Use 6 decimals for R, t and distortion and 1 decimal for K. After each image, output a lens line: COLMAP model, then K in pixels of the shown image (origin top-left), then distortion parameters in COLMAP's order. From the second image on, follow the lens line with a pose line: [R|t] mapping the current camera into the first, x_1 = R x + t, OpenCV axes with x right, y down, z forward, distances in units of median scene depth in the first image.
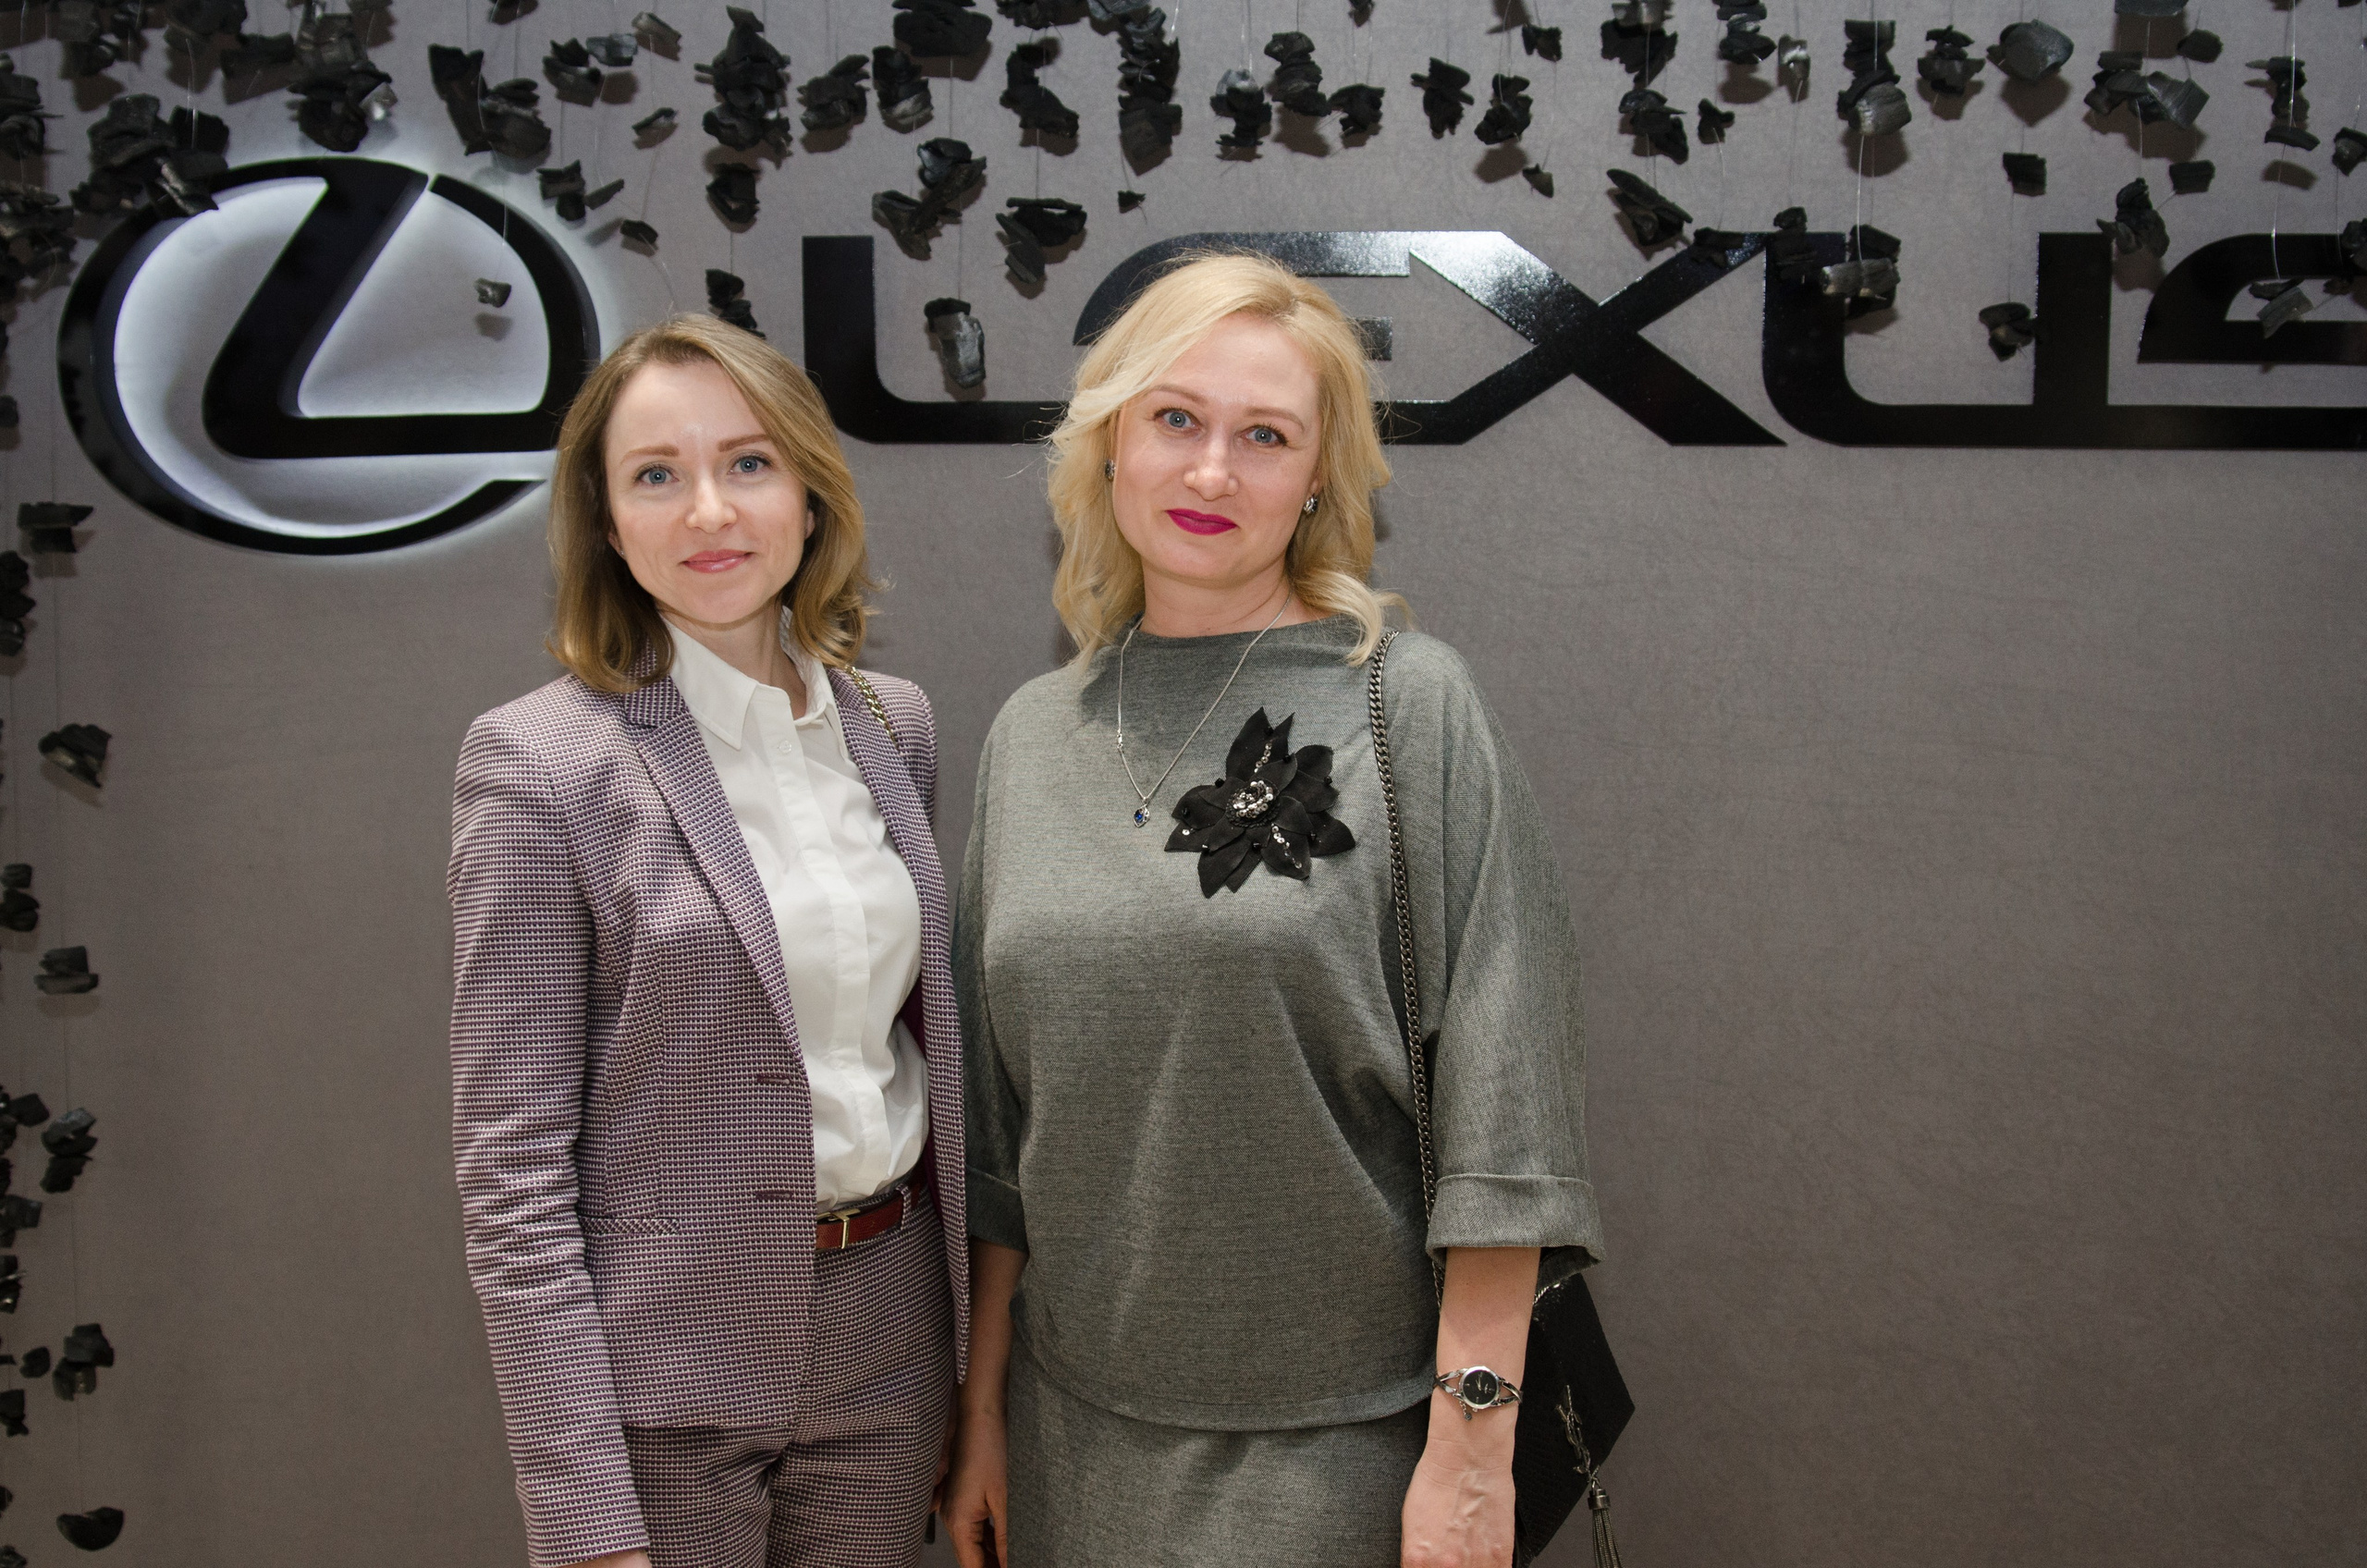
lens RADIAL K [[3019.5, 0, 1174.7], [0, 3019.5, 806.0], [0, 0, 1]] dist [-0.113550, 0.000000]
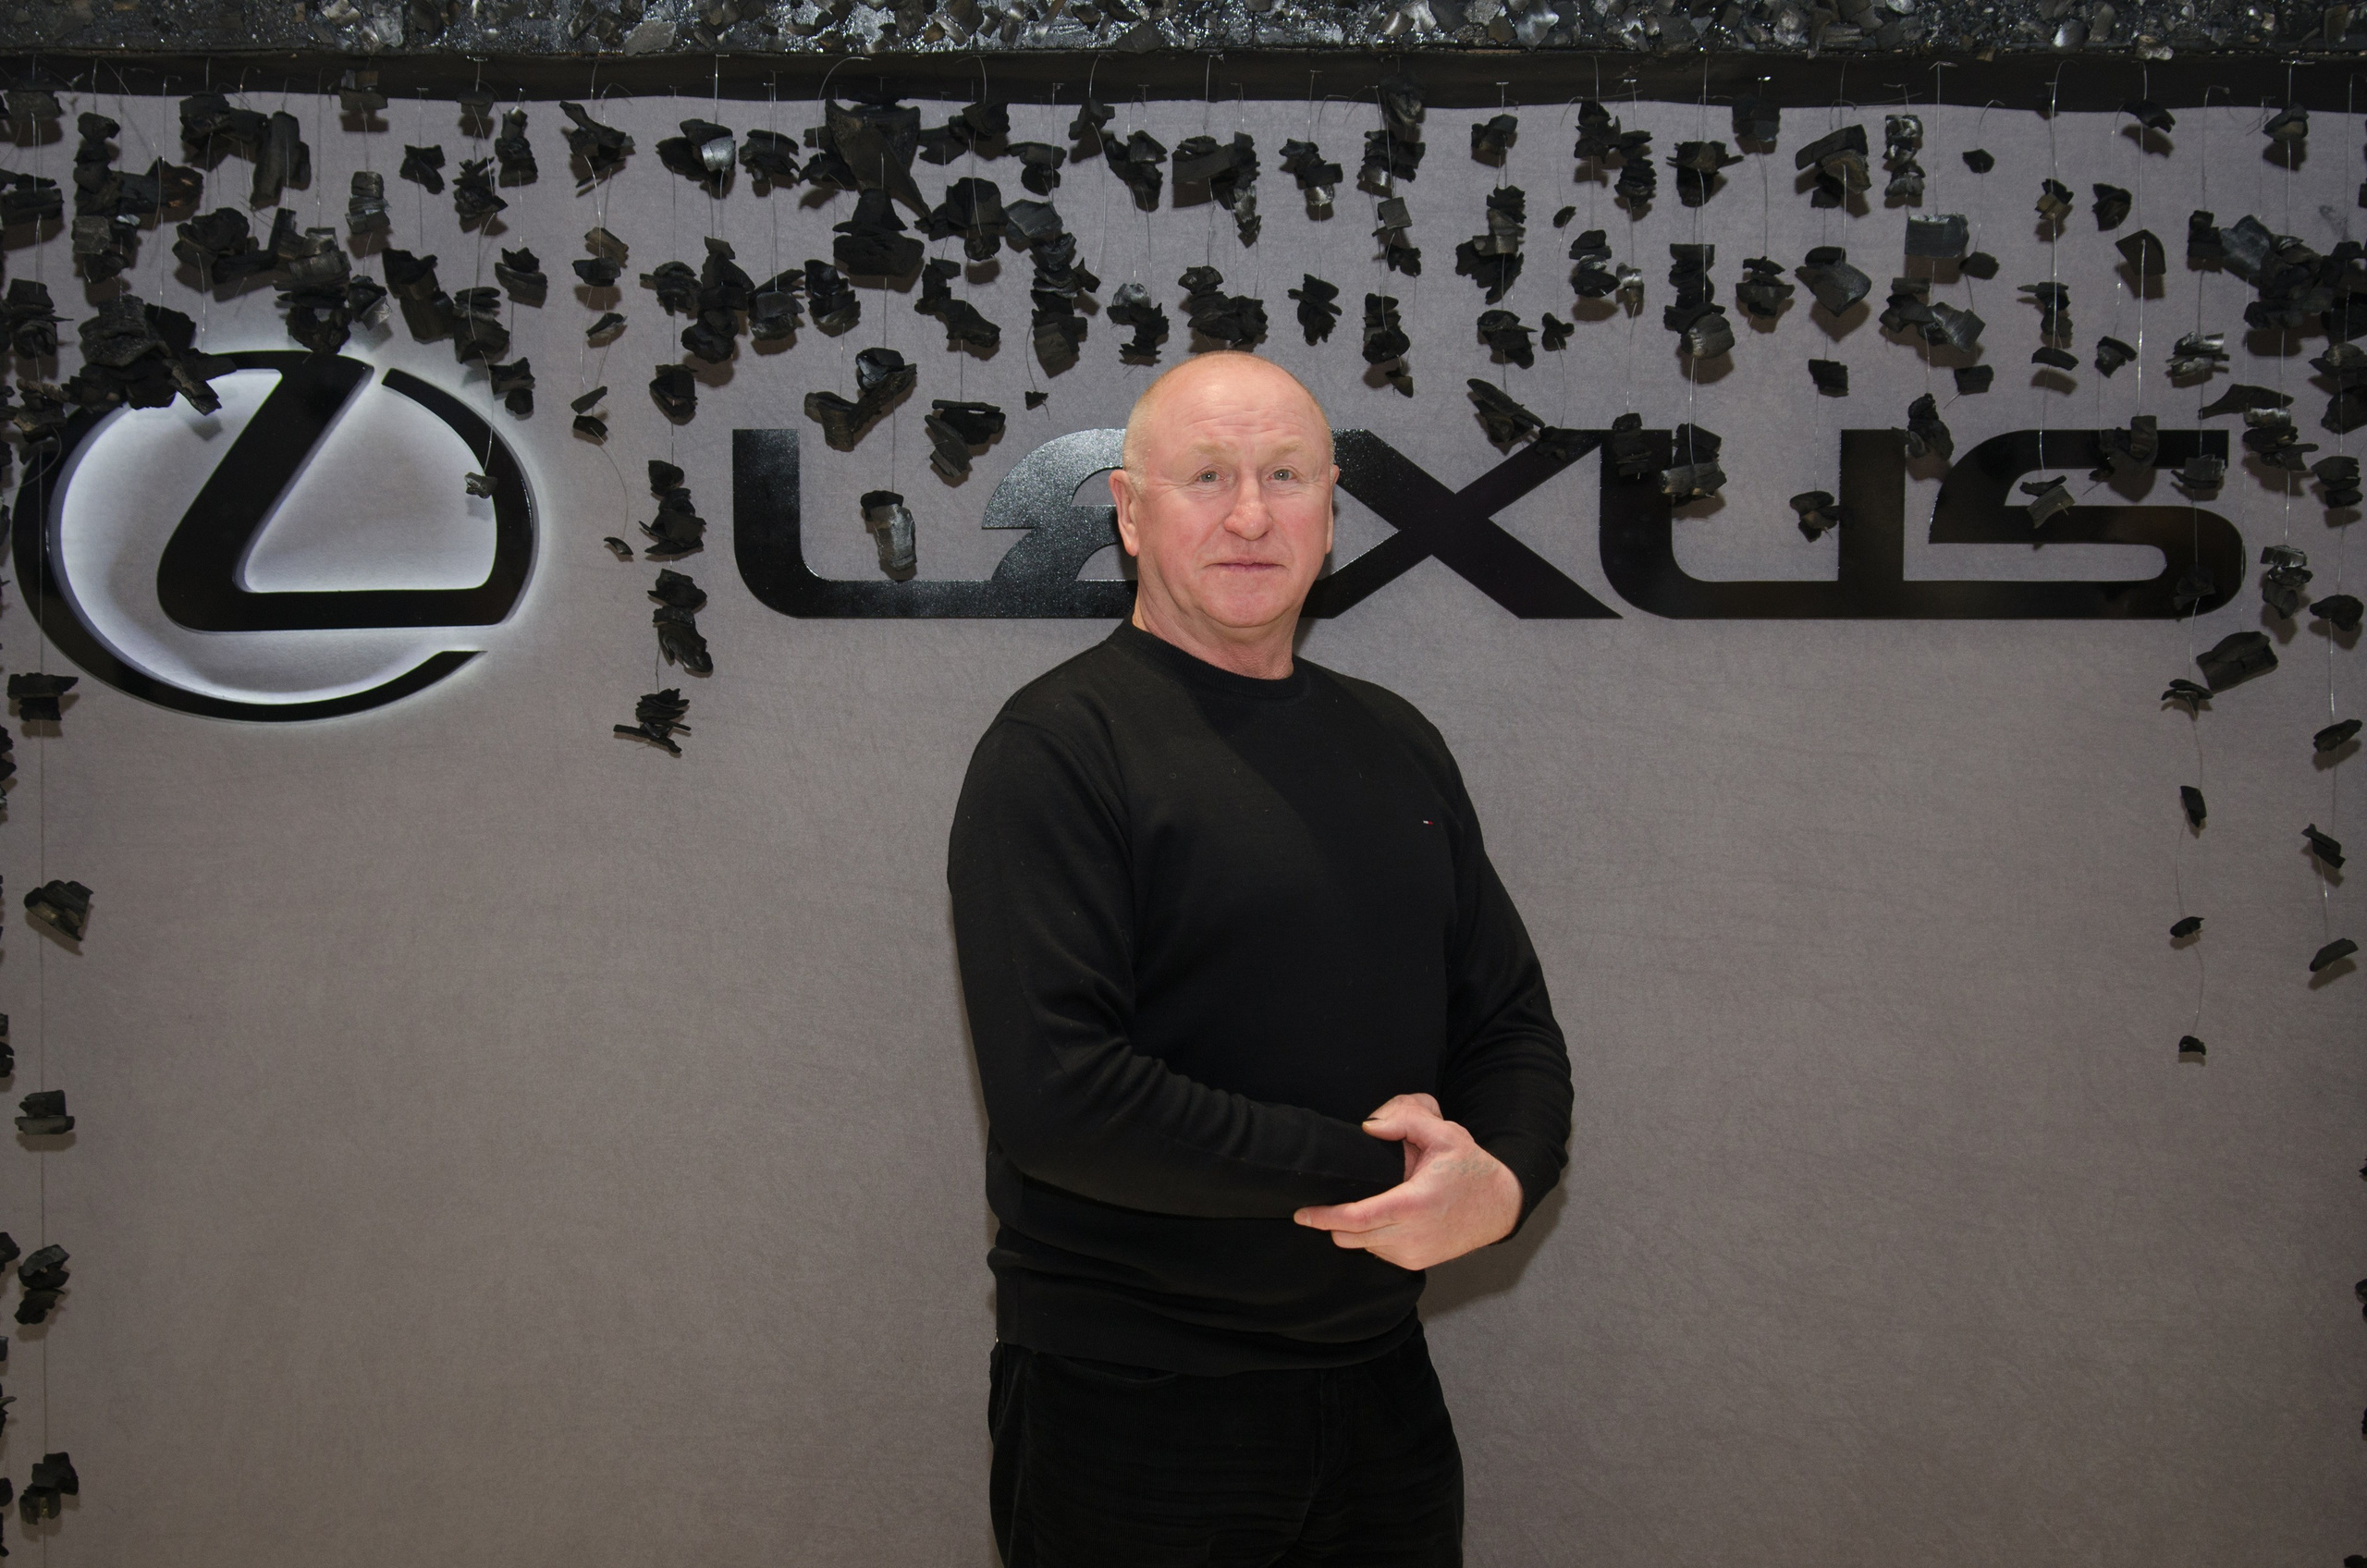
lens RADIAL K [[3838.4, 0, 1155.4], [0, 3838.4, 795.2], [0, 0, 1]] dist [-0.066002, 0.000000]
pose [[0.993601, -0.007719, 0.112679, -0.131982], [0.013827, 0.998471, -0.053525, 0.020526], [-0.112094, 0.054740, 0.992189, -0.401347]]
